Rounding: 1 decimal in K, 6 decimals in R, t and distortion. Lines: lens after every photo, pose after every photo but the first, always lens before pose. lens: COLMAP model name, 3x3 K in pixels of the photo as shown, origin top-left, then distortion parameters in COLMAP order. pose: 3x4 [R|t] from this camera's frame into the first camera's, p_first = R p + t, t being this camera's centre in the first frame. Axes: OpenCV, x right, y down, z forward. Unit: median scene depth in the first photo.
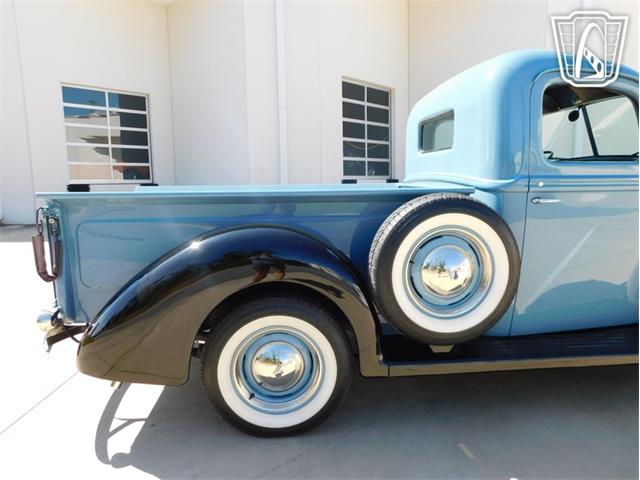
lens RADIAL K [[429.8, 0, 315.8], [0, 429.8, 237.0], [0, 0, 1]] dist [-0.055796, 0.055137]
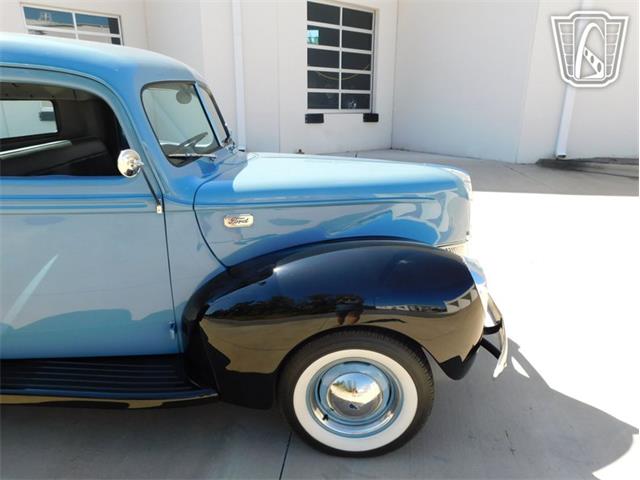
lens RADIAL K [[429.8, 0, 315.8], [0, 429.8, 237.0], [0, 0, 1]] dist [-0.055796, 0.055137]
pose [[0.990805, 0.063282, -0.119590, 1.264207], [-0.040937, 0.982664, 0.180820, -0.232059], [0.128959, -0.174261, 0.976218, 0.231663]]
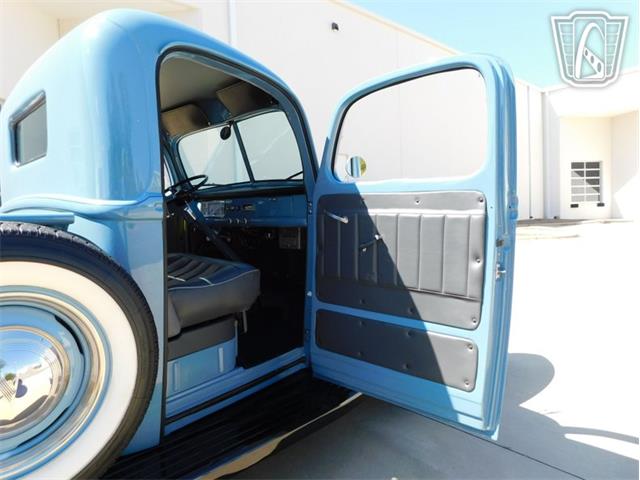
lens RADIAL K [[425.8, 0, 310.8], [0, 425.8, 238.4], [0, 0, 1]] dist [-0.039222, 0.001076]
pose [[0.763993, -0.039958, 0.643986, 0.243291], [0.100804, 0.993216, -0.057962, -0.016671], [-0.637302, 0.109199, 0.762838, 0.354134]]
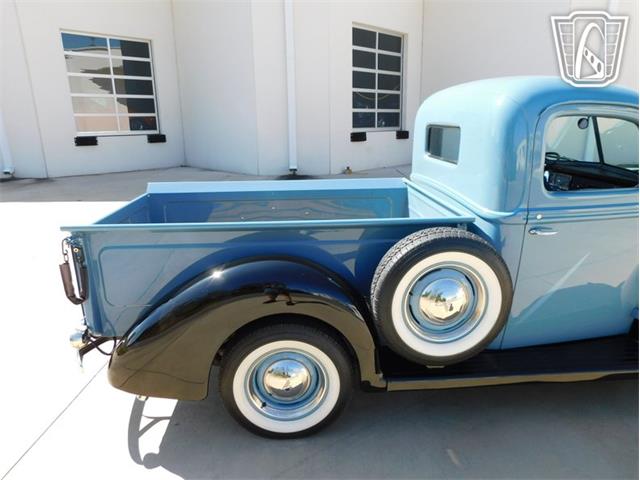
lens RADIAL K [[429.8, 0, 315.8], [0, 429.8, 237.0], [0, 0, 1]] dist [-0.055796, 0.055137]
pose [[0.999797, 0.008601, -0.018205, 0.003103], [-0.005960, 0.990072, 0.140433, -0.203808], [0.019233, -0.140296, 0.989923, -0.043261]]
